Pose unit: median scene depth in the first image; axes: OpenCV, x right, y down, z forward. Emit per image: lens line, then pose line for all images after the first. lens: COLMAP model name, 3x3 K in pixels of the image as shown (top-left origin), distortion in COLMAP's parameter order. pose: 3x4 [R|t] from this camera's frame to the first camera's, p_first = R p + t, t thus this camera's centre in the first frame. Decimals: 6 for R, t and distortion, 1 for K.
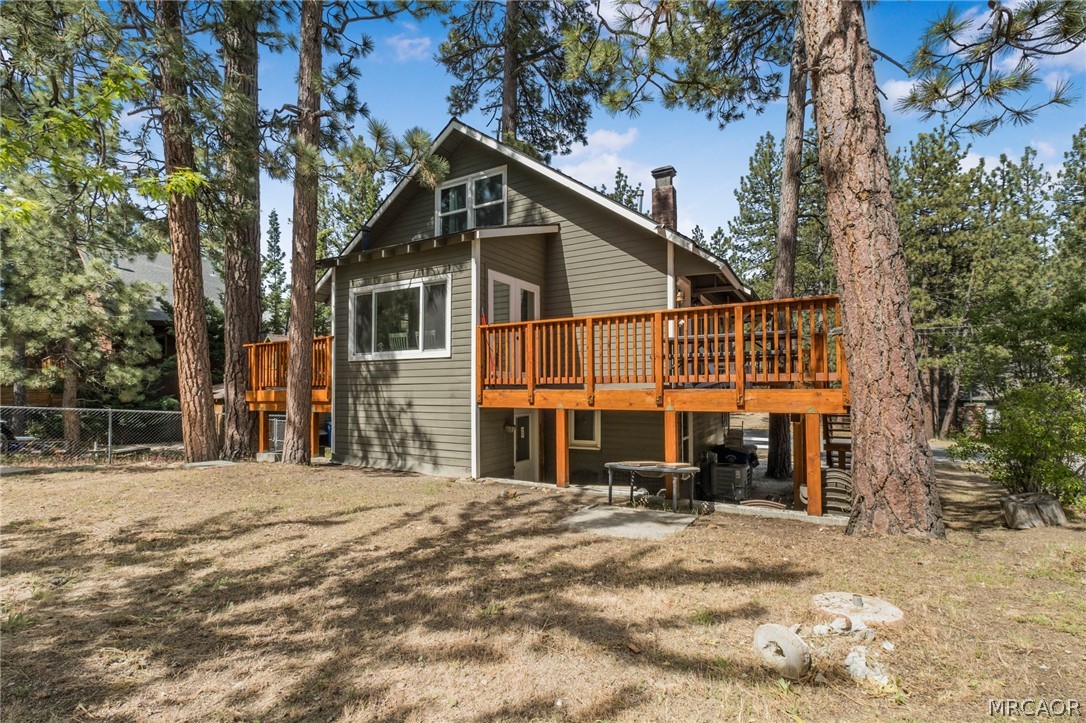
lens RADIAL K [[509.5, 0, 543.6], [0, 509.5, 388.1], [0, 0, 1]] dist [0.001496, 0.000091]
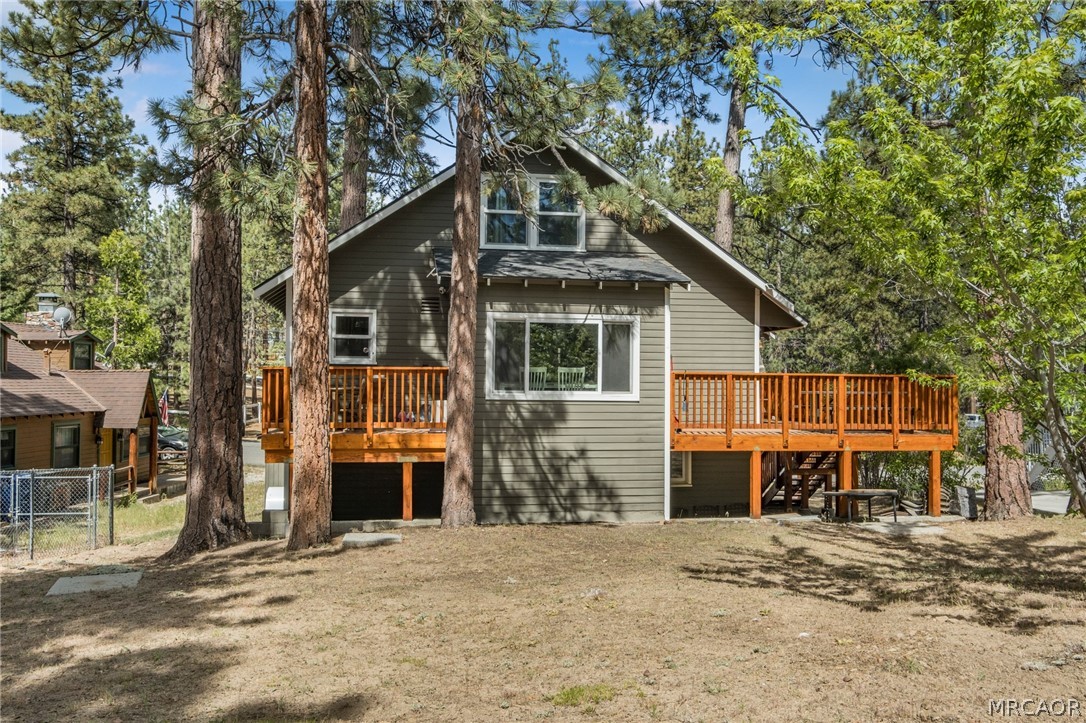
lens RADIAL K [[873.1, 0, 556.9], [0, 873.1, 379.0], [0, 0, 1]] dist [0.011924, 0.009746]
pose [[0.760312, 0.012993, 0.649428, -1.323830], [-0.014717, 0.999888, -0.002775, -0.091703], [-0.649391, -0.007448, 0.760418, -0.170014]]
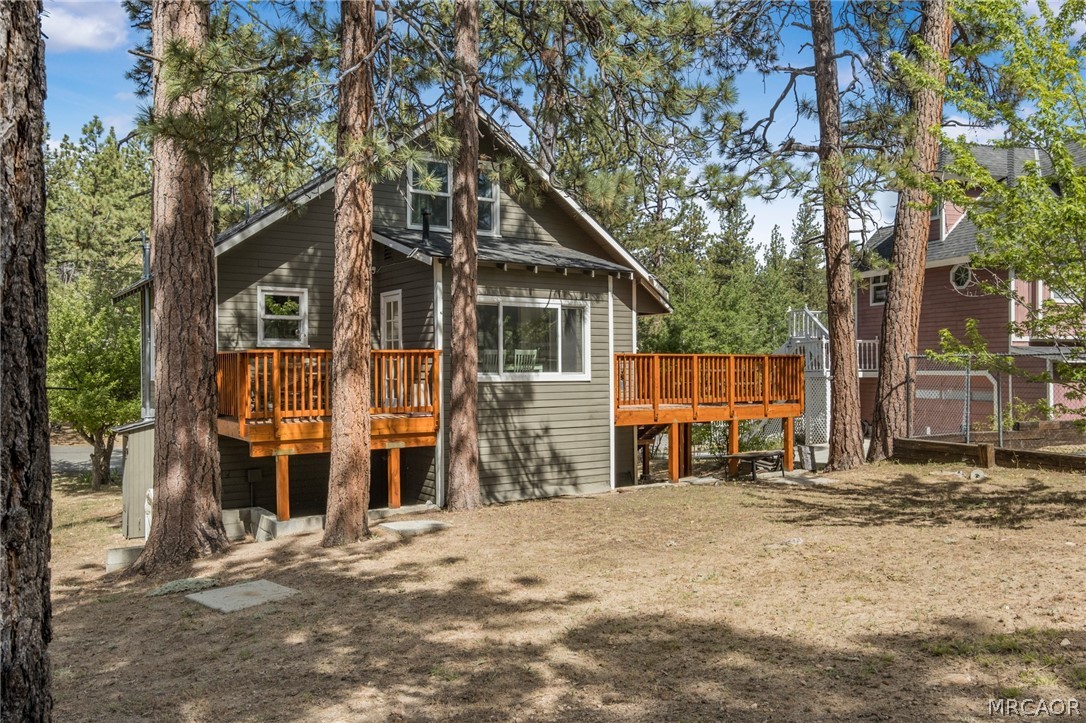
lens RADIAL K [[873.1, 0, 556.9], [0, 873.1, 379.0], [0, 0, 1]] dist [0.011924, 0.009746]
pose [[0.402482, -0.009830, 0.915375, -1.768781], [-0.002105, 0.999930, 0.011663, -0.081066], [-0.915425, -0.006621, 0.402433, 0.316043]]
